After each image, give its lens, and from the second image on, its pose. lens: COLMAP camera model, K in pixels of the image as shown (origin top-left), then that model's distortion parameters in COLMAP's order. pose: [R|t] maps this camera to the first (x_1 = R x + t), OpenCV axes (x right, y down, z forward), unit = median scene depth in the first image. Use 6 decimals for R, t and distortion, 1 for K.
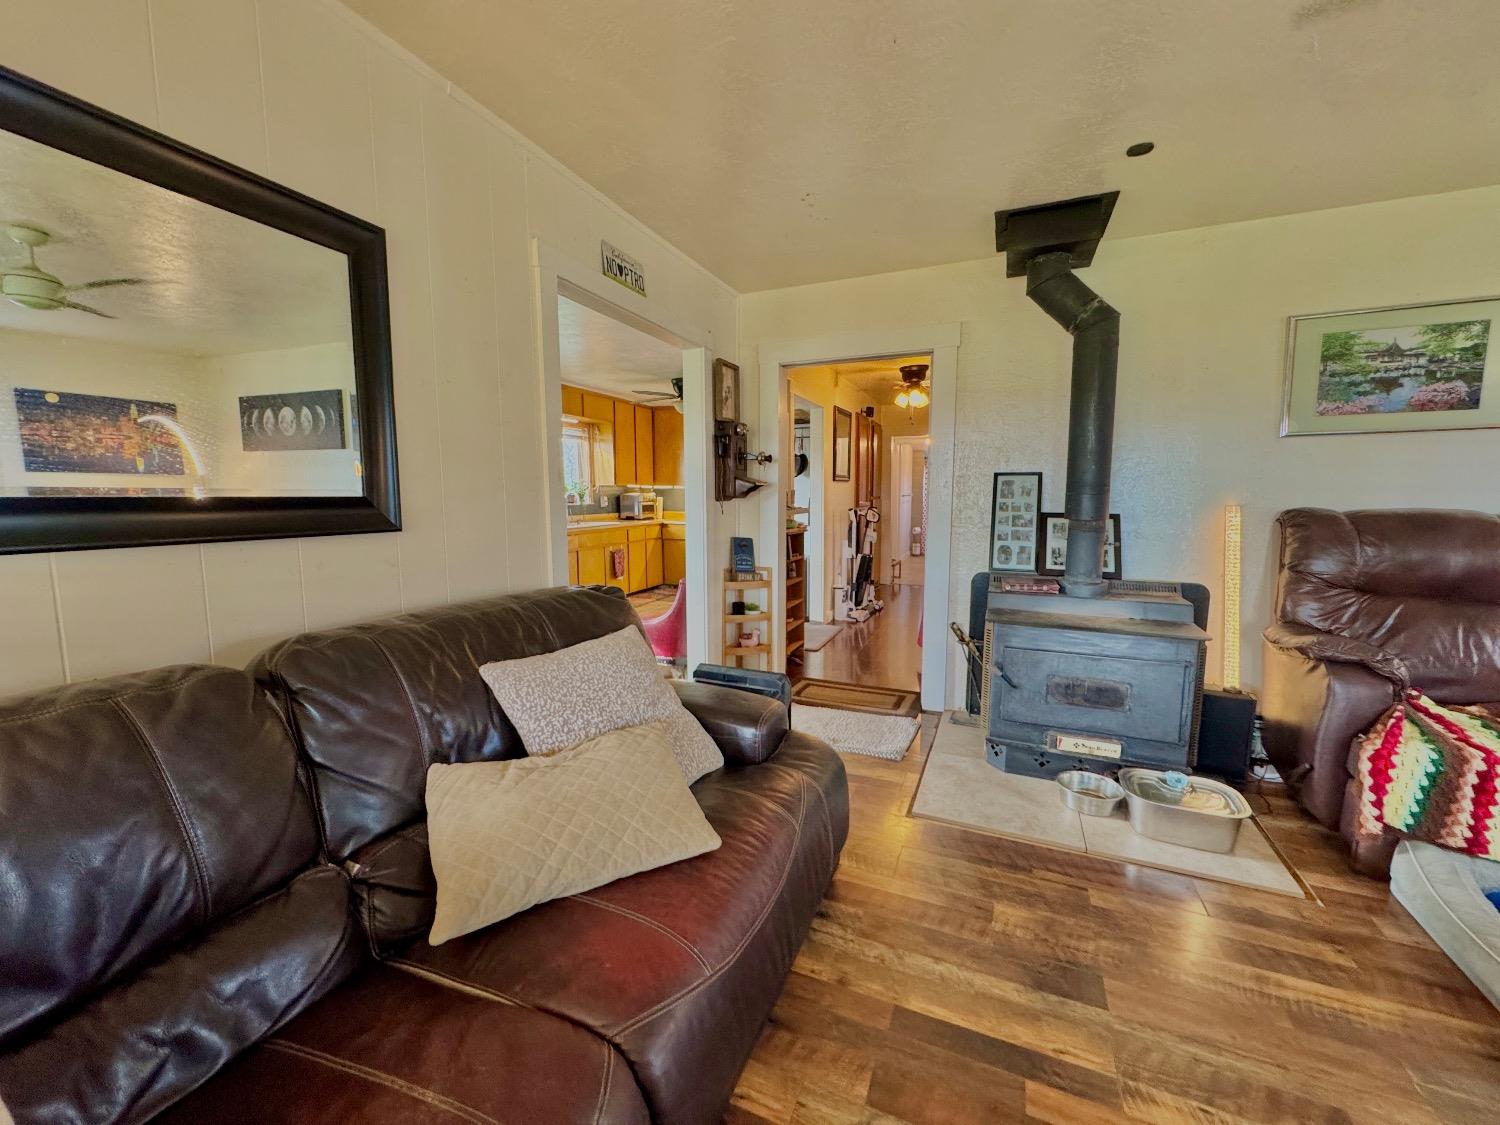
lens RADIAL K [[598.8, 0, 750.0], [0, 598.8, 562.5], [0, 0, 1]] dist [0.000909, 0.000045]
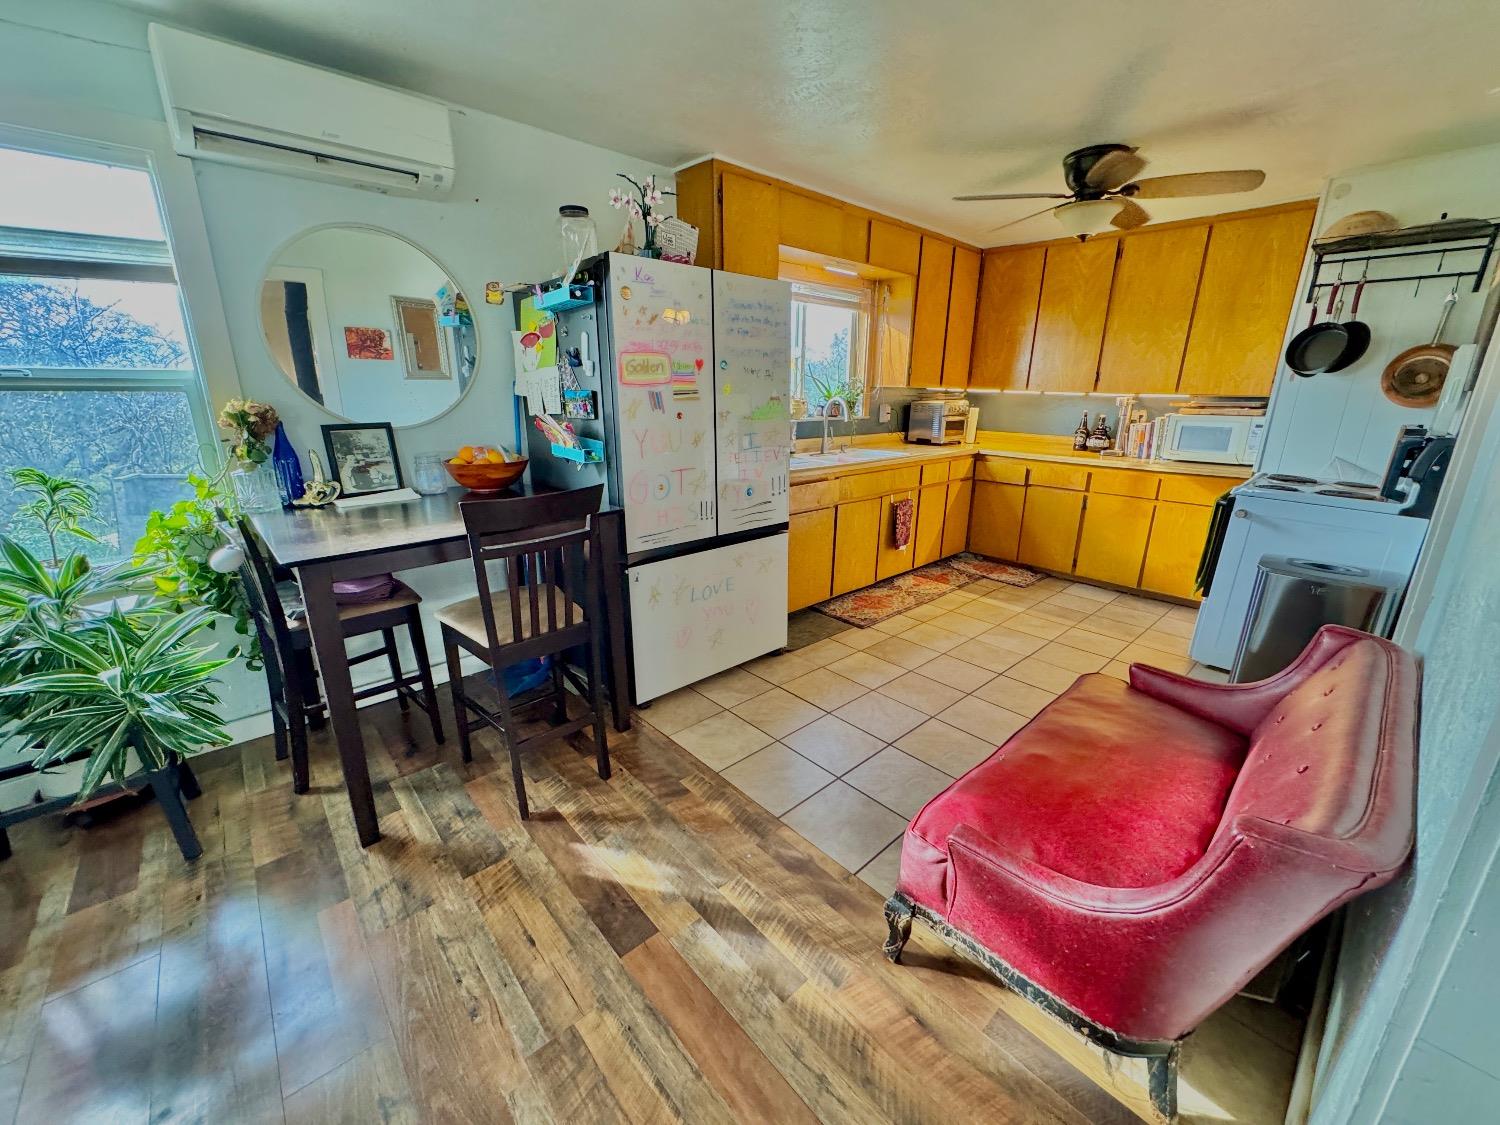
lens RADIAL K [[599.3, 0, 750.0], [0, 599.3, 562.5], [0, 0, 1]] dist [-0.001723, -0.000115]
pose [[0.909531, 0.129117, -0.395072, -0.168417], [-0.061633, 0.981914, 0.179015, -0.084486], [0.411040, -0.138470, 0.901039, 0.571371]]
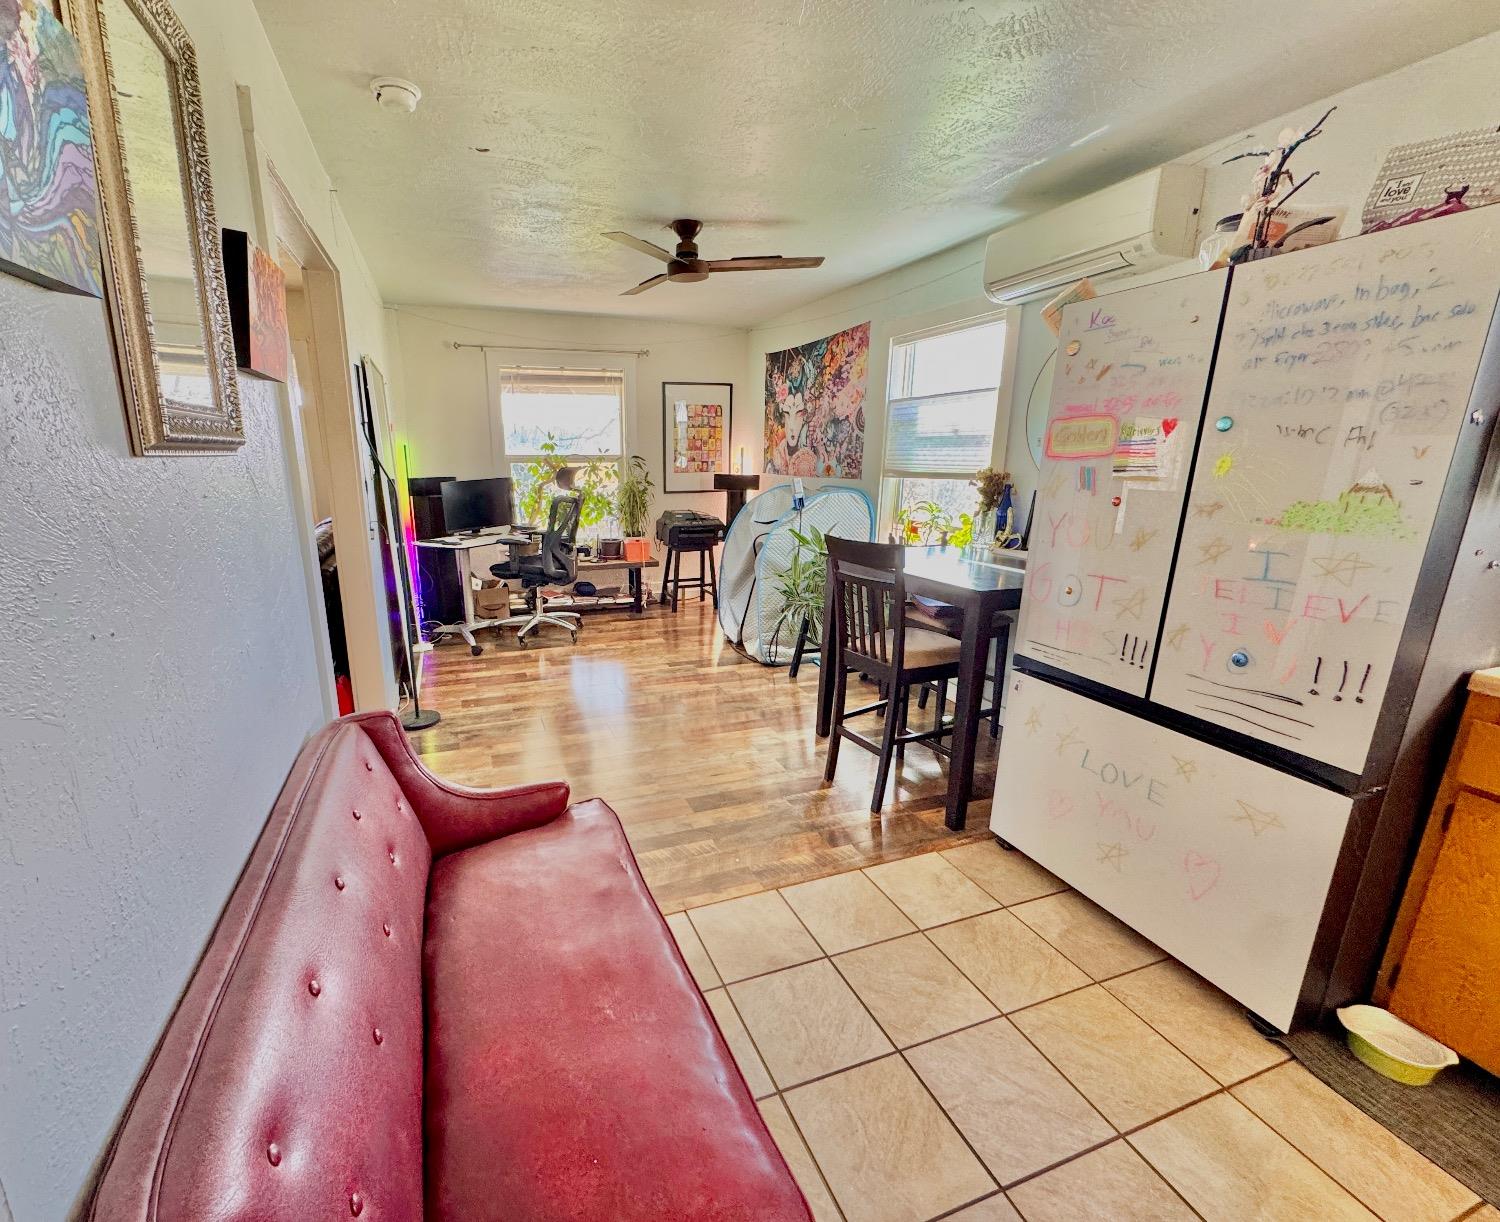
lens RADIAL K [[641.6, 0, 678.7], [0, 641.6, 611.2], [0, 0, 1]] dist [-0.000336, -0.000040]
pose [[-0.740323, 0.162631, -0.652283, 0.011934], [-0.080192, 0.942003, 0.325882, -0.153900], [0.667451, 0.293566, -0.684345, 1.127191]]
